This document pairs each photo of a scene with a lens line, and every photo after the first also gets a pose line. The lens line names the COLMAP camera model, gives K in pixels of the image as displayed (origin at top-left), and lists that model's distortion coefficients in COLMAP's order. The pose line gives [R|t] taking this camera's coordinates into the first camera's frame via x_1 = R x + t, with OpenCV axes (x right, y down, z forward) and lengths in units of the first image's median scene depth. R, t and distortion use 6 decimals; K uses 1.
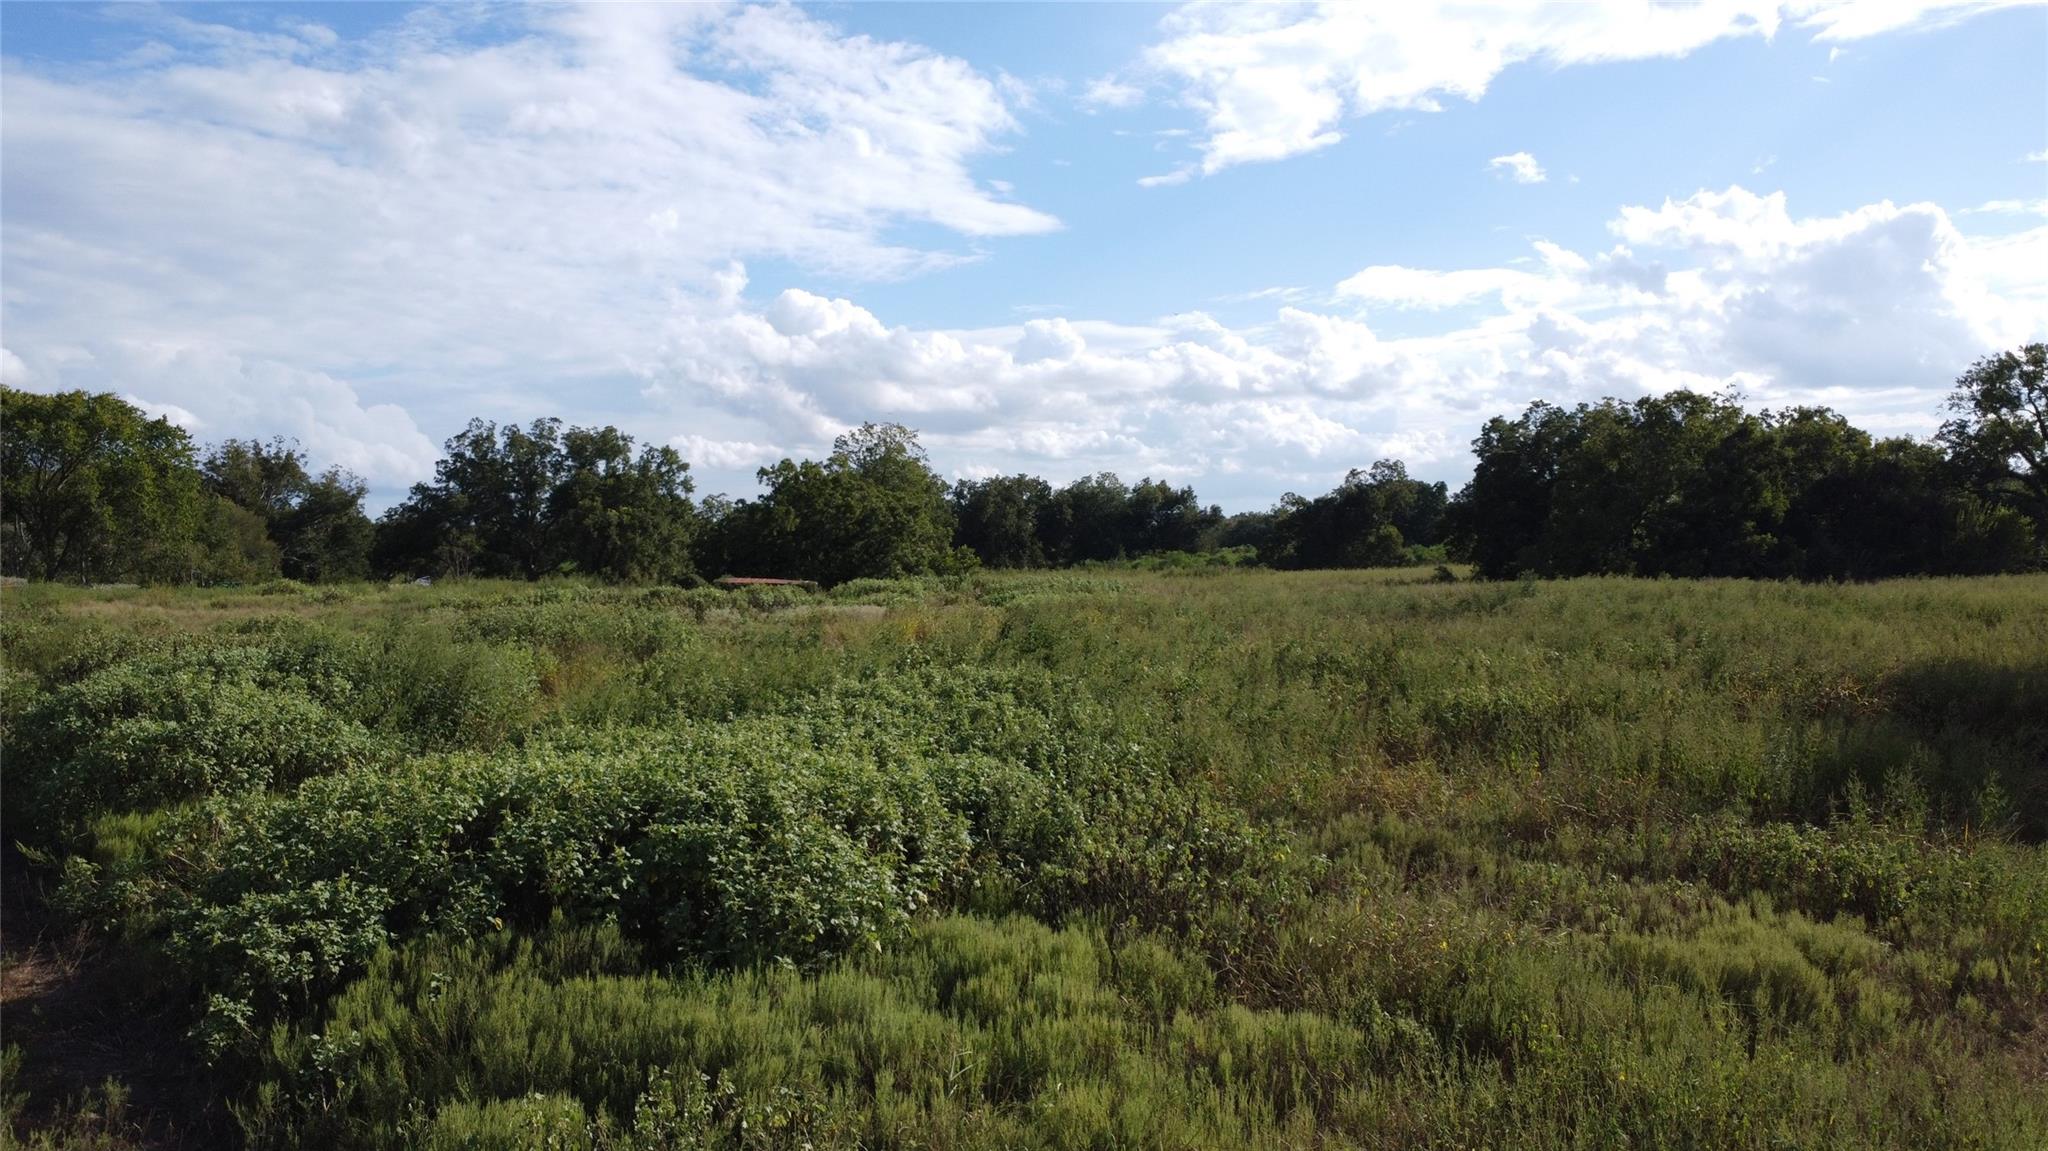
lens RADIAL K [[1557.4, 0, 1014.4], [0, 1557.4, 578.5], [0, 0, 1]] dist [0.002528, -0.004911]
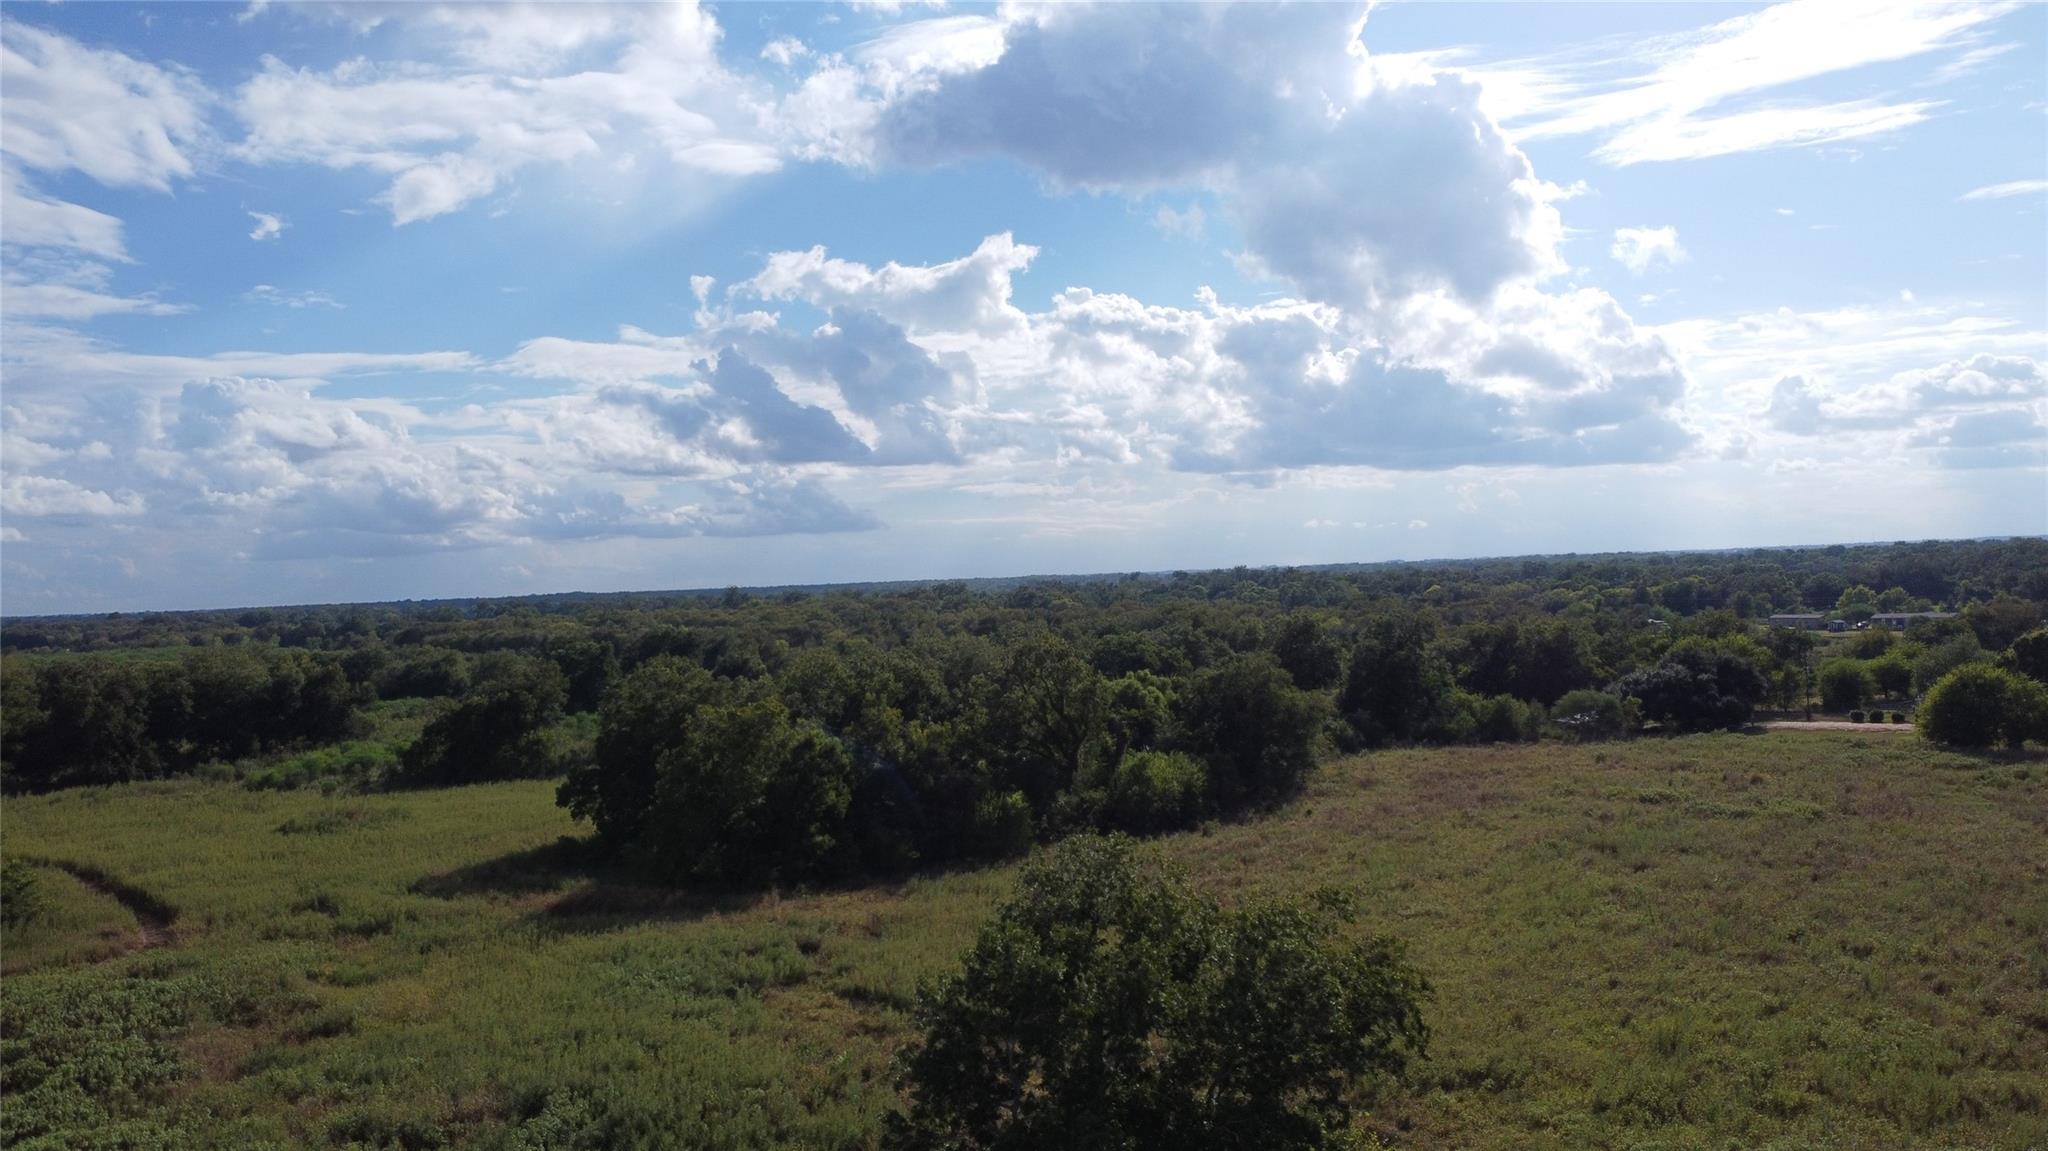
lens RADIAL K [[1557.4, 0, 1038.0], [0, 1557.4, 578.0], [0, 0, 1]] dist [0.002528, -0.004911]
pose [[0.874108, -0.011049, 0.485605, 0.059417], [0.026827, 0.999313, -0.025553, -0.178486], [-0.484989, 0.035363, 0.873805, -0.084611]]
